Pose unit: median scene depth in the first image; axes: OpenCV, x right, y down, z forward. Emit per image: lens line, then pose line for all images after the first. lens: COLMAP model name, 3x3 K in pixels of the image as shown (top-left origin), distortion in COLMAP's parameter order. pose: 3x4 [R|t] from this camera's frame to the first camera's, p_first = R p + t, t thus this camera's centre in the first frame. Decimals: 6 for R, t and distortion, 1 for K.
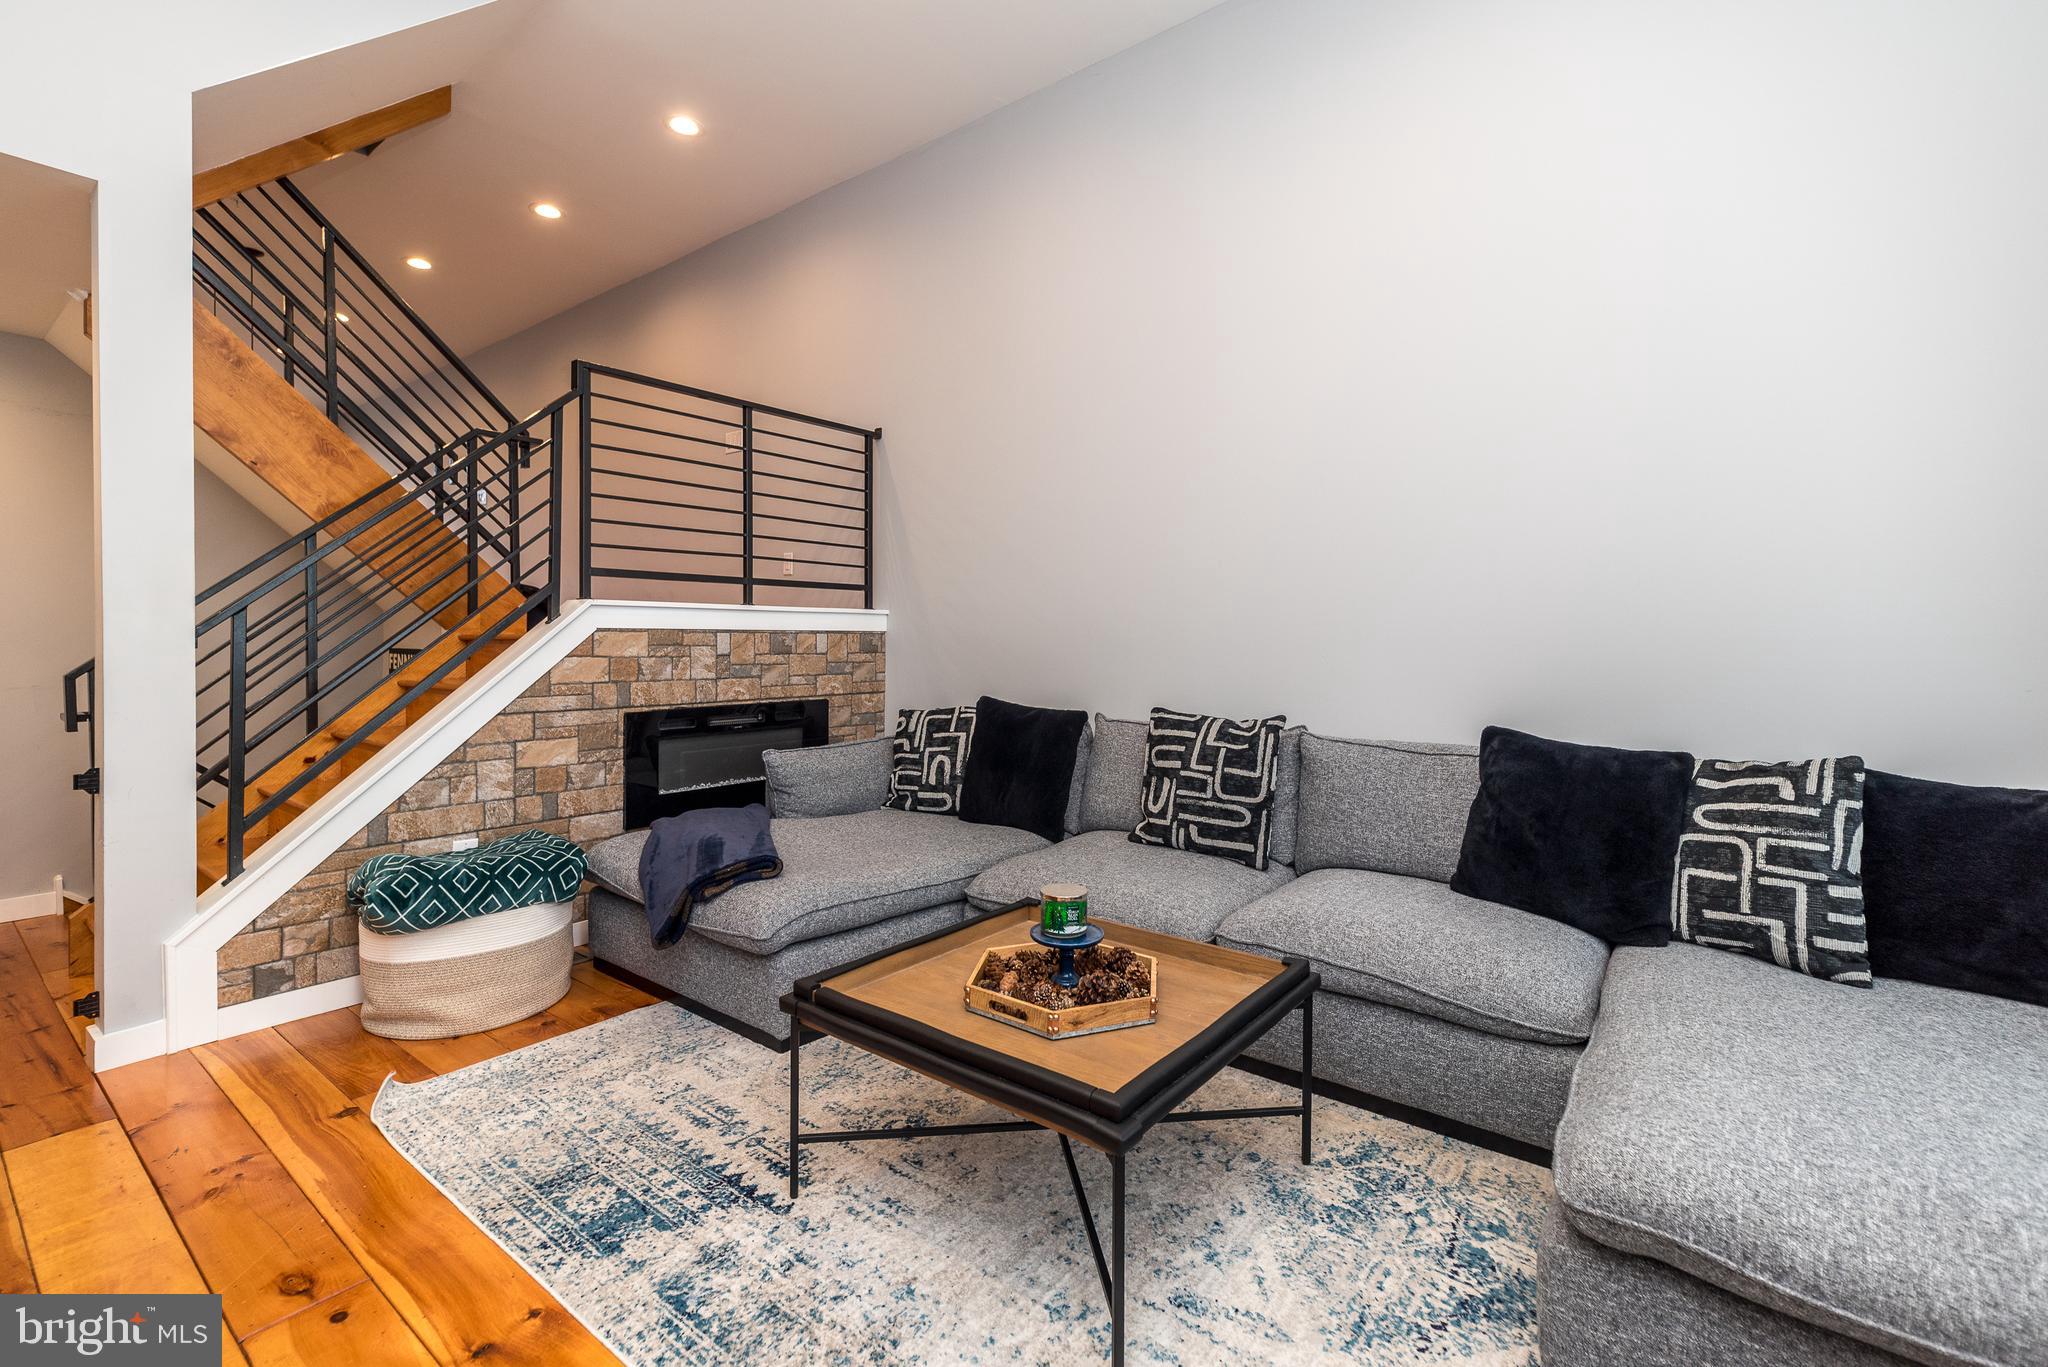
lens RADIAL K [[899.2, 0, 1024.1], [0, 899.2, 656.7], [0, 0, 1]] dist [0.001369, 0.000118]
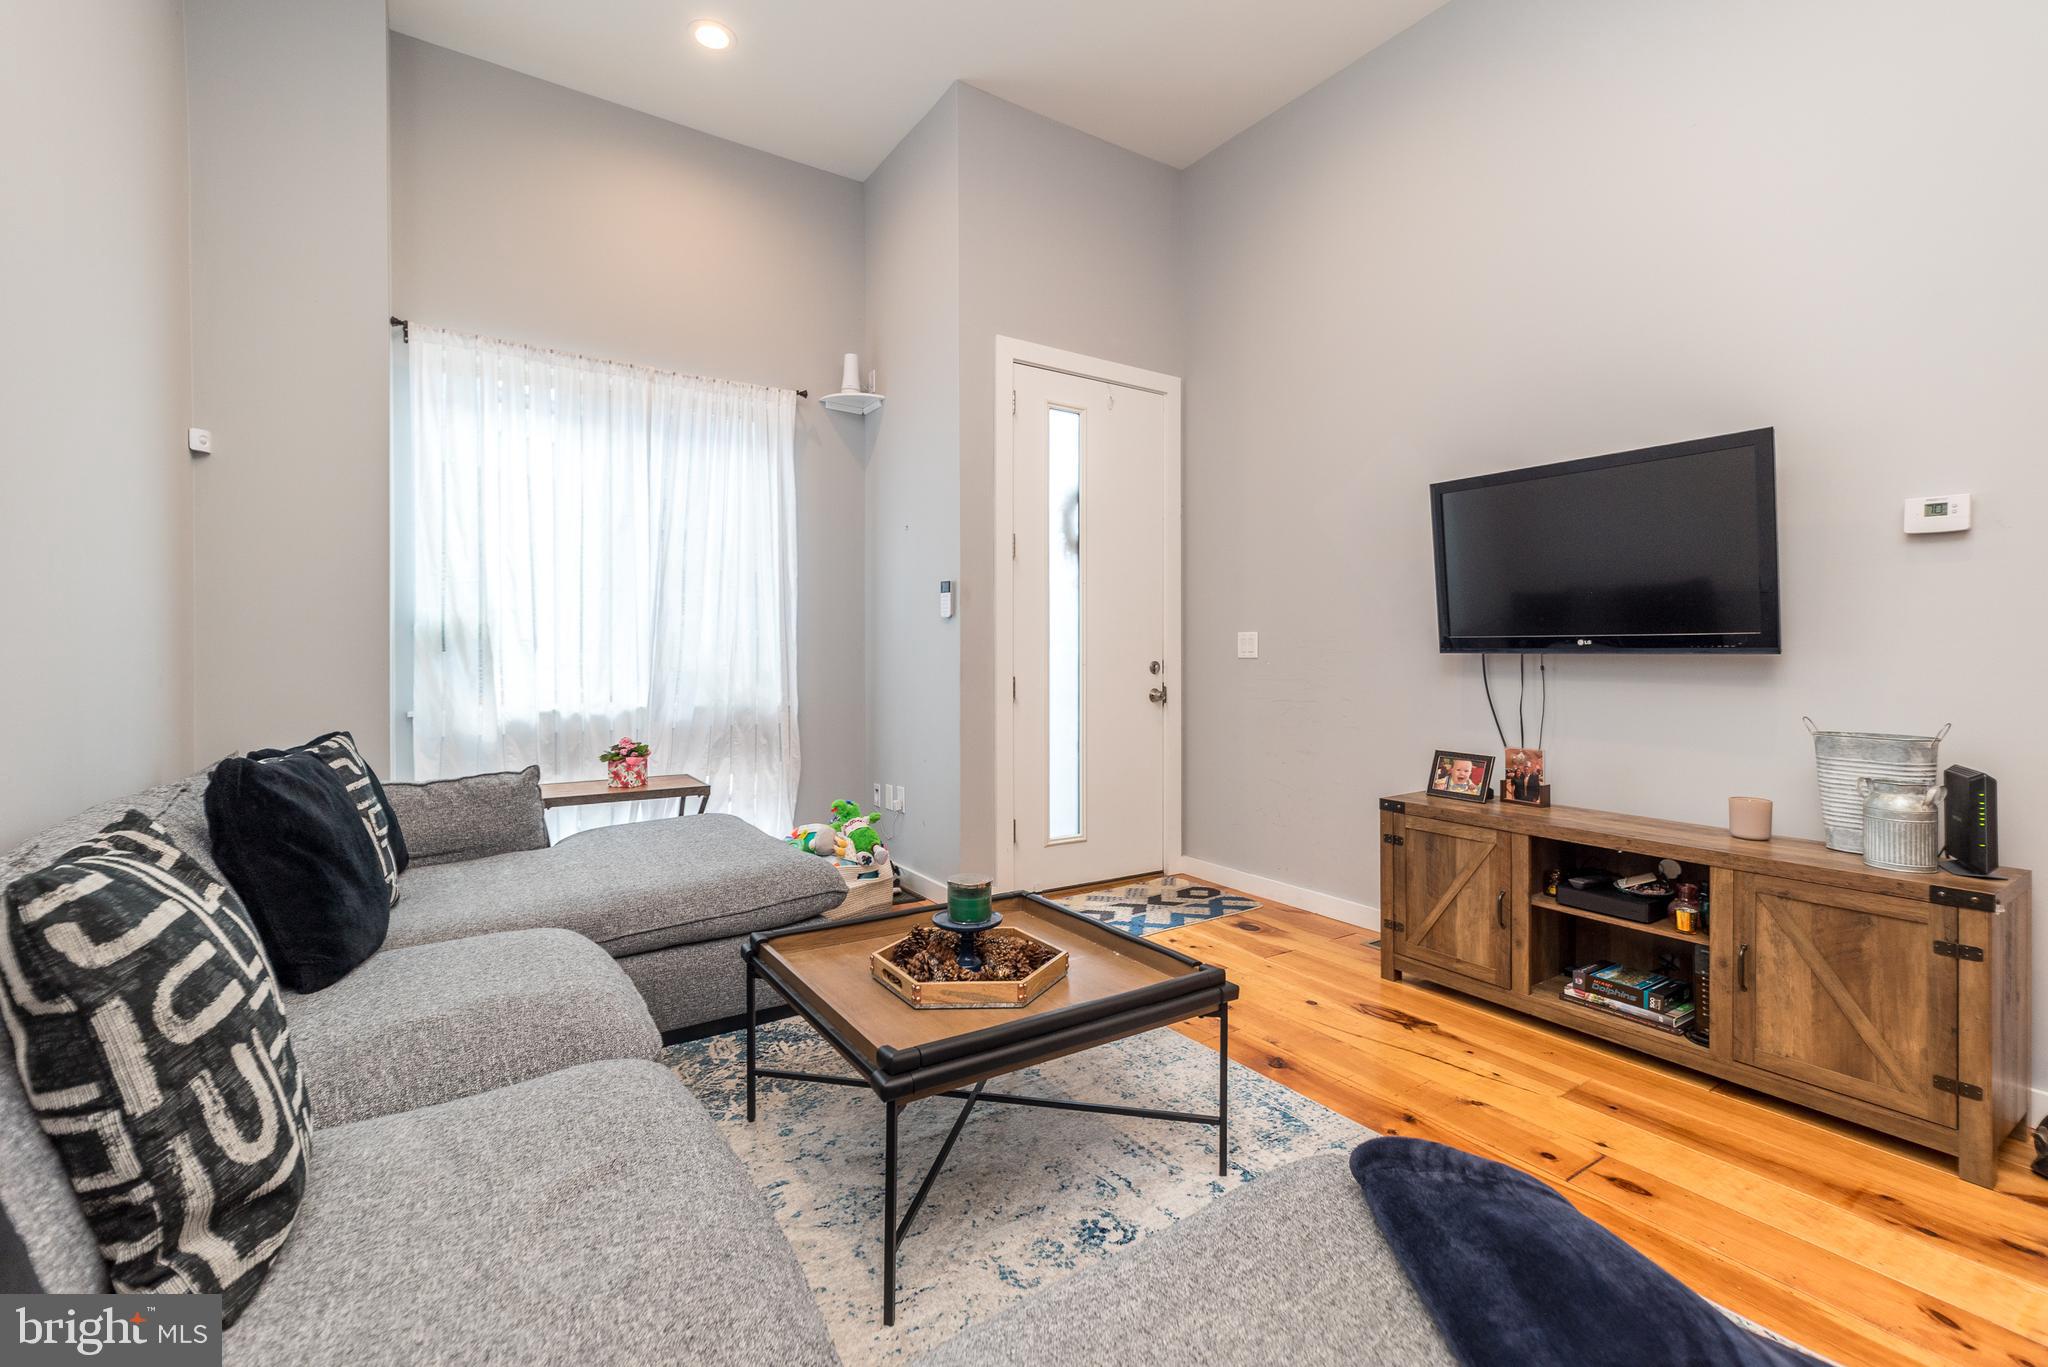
lens RADIAL K [[899.2, 0, 1024.1], [0, 899.2, 656.7], [0, 0, 1]] dist [0.001369, 0.000118]
pose [[-0.949702, -0.013223, 0.312876, -0.220319], [-0.007260, 0.999769, 0.020215, -0.014301], [-0.313071, 0.016927, -0.949579, 1.274012]]
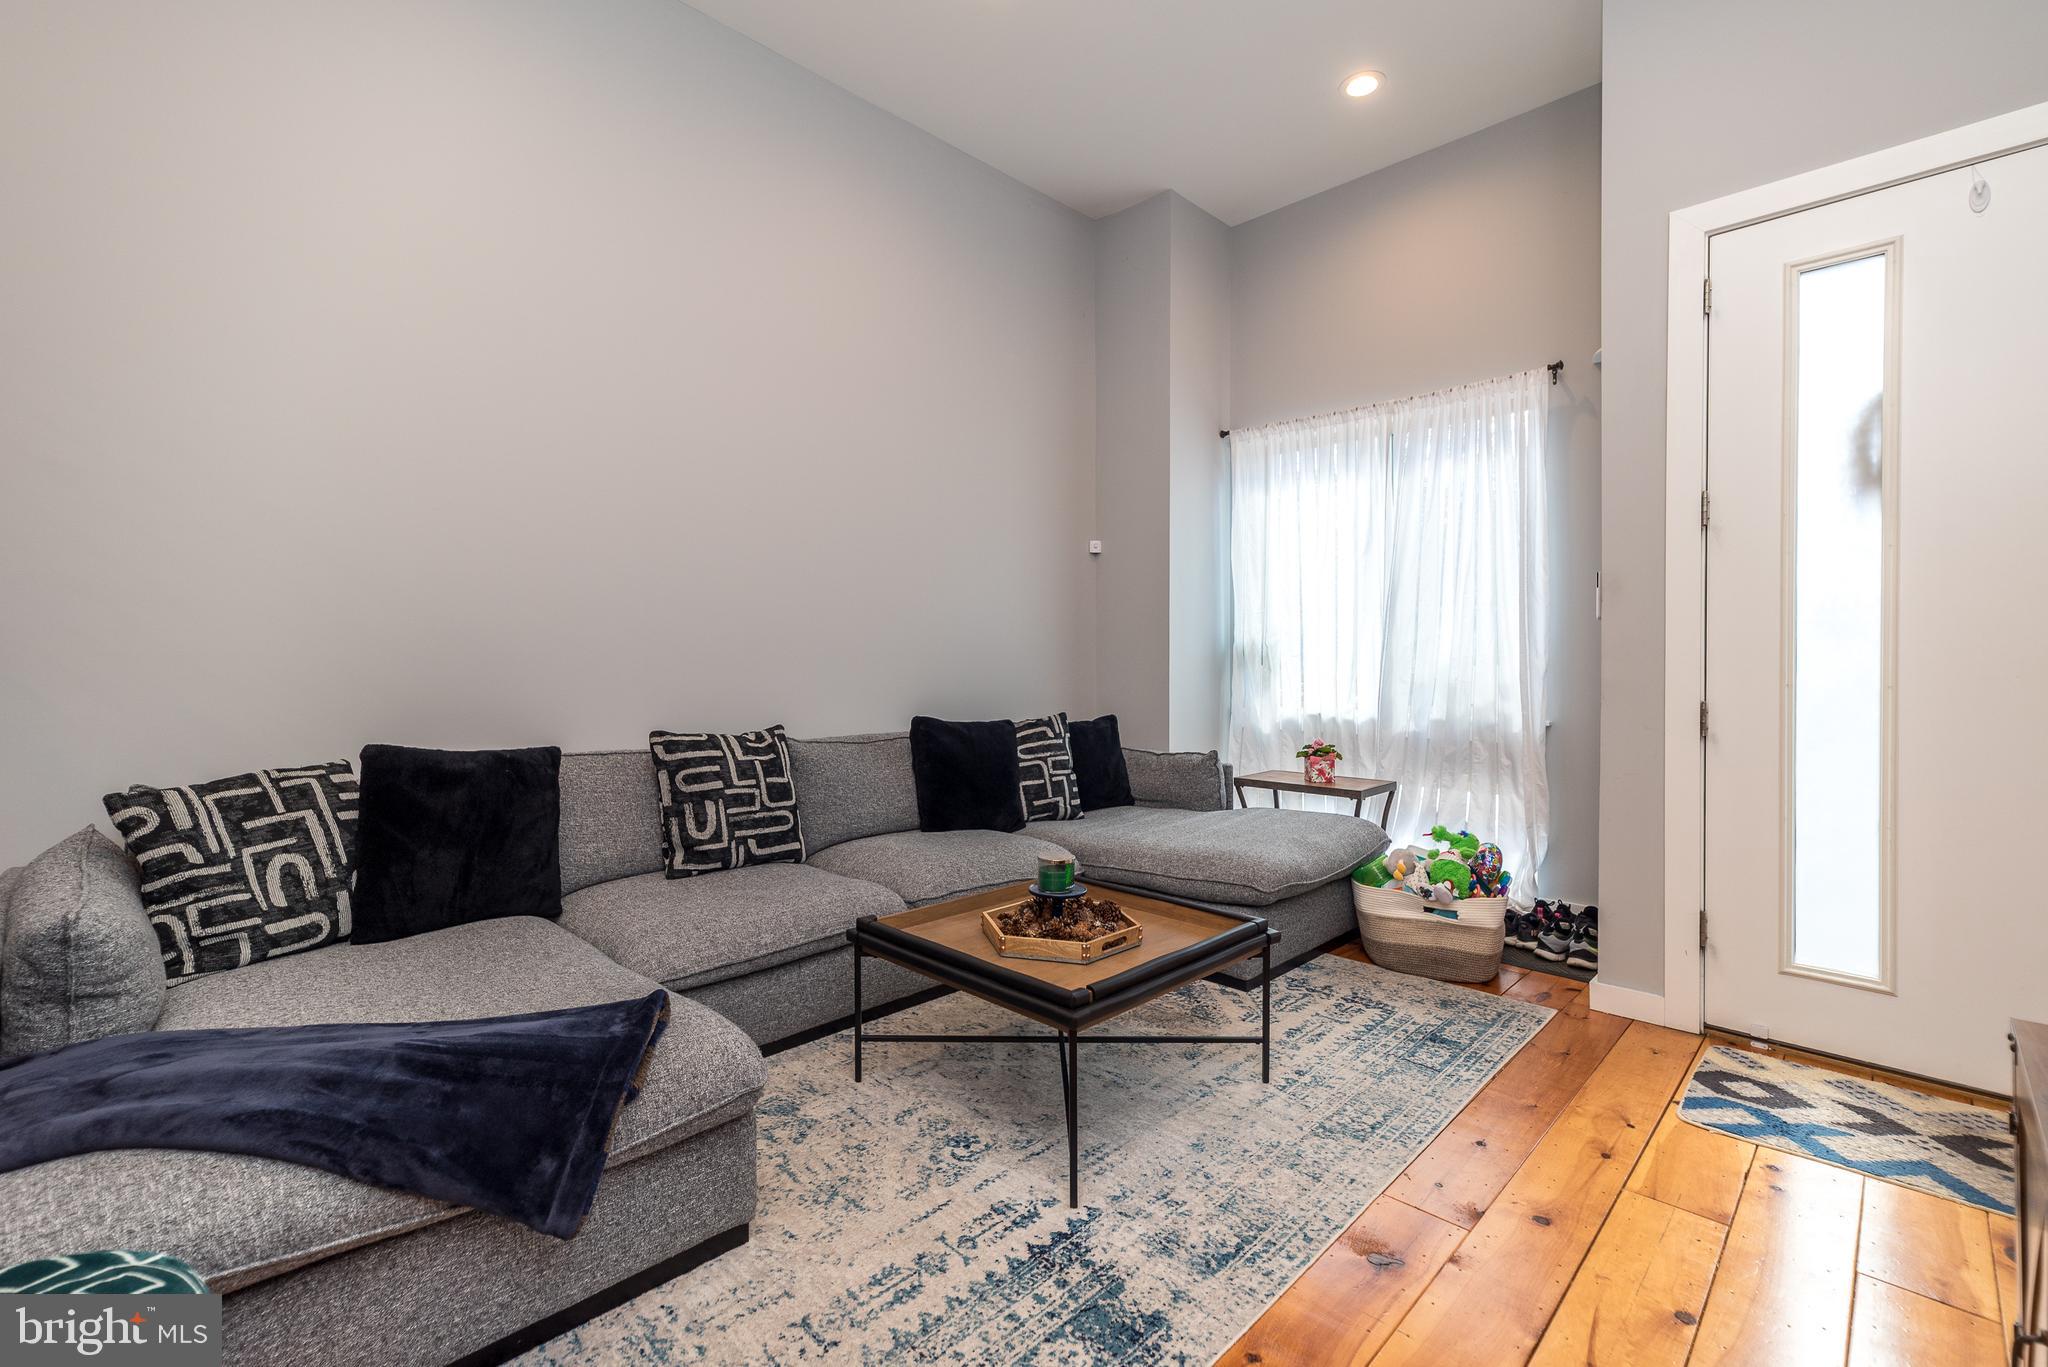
lens RADIAL K [[890.3, 0, 1023.4], [0, 890.3, 670.9], [0, 0, 1]] dist [0.001848, 0.000192]
pose [[0.125824, -0.019703, 0.991857, -0.774475], [0.016453, 0.999707, 0.017772, -0.015860], [-0.991916, 0.014083, 0.126111, 0.570170]]
